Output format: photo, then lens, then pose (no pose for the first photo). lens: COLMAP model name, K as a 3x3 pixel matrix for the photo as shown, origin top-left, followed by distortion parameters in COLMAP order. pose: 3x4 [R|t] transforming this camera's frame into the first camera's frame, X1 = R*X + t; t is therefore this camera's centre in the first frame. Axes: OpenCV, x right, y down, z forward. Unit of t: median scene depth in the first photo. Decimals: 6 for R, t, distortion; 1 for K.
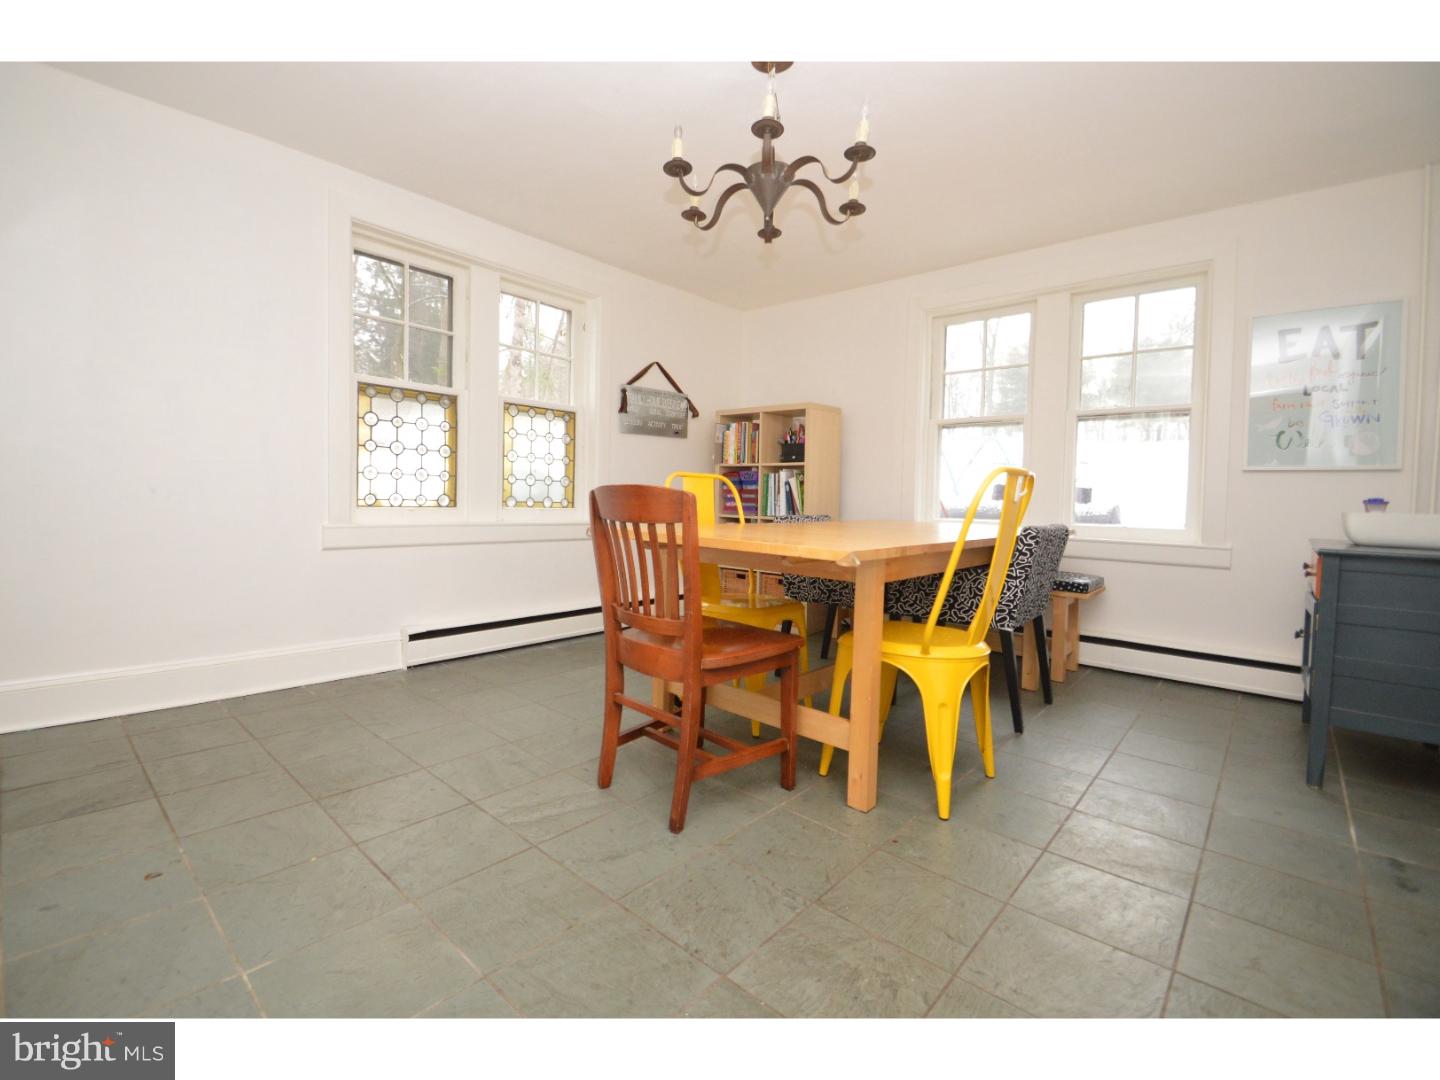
lens RADIAL K [[640.5, 0, 696.7], [0, 640.5, 517.0], [0, 0, 1]] dist [0.013261, -0.014675]
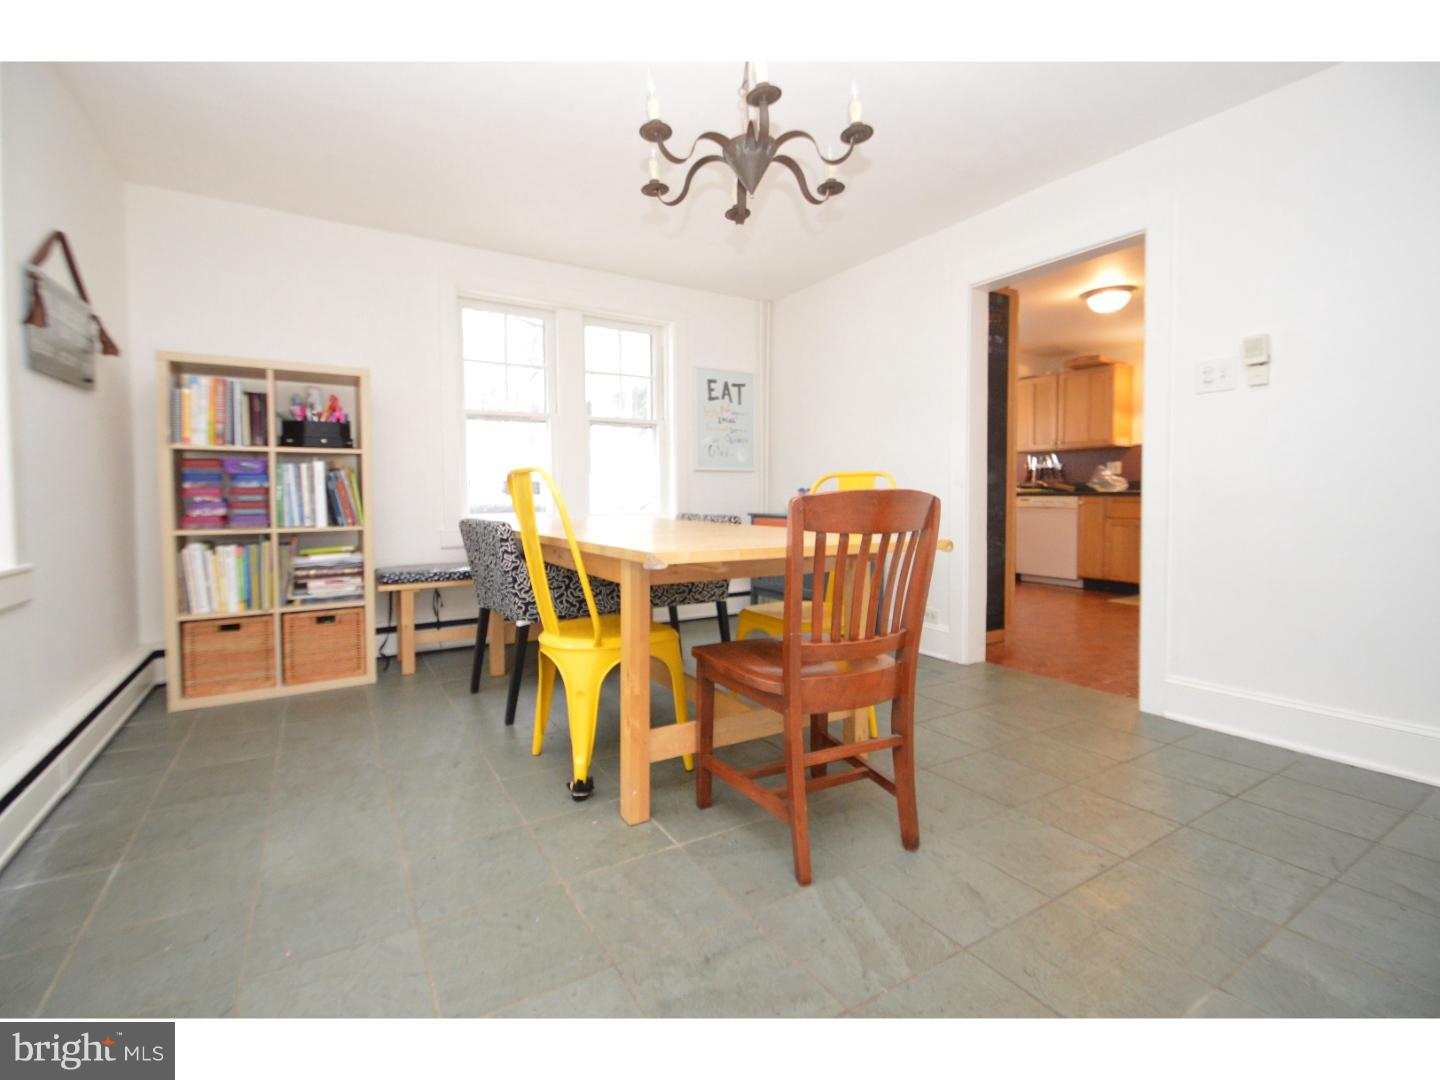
lens RADIAL K [[647.5, 0, 687.6], [0, 647.5, 509.2], [0, 0, 1]] dist [0.016619, -0.015105]
pose [[0.292407, -0.050236, 0.954974, -0.496631], [0.043267, 0.998292, 0.039266, -0.034371], [-0.955315, 0.029837, 0.294081, 0.488497]]
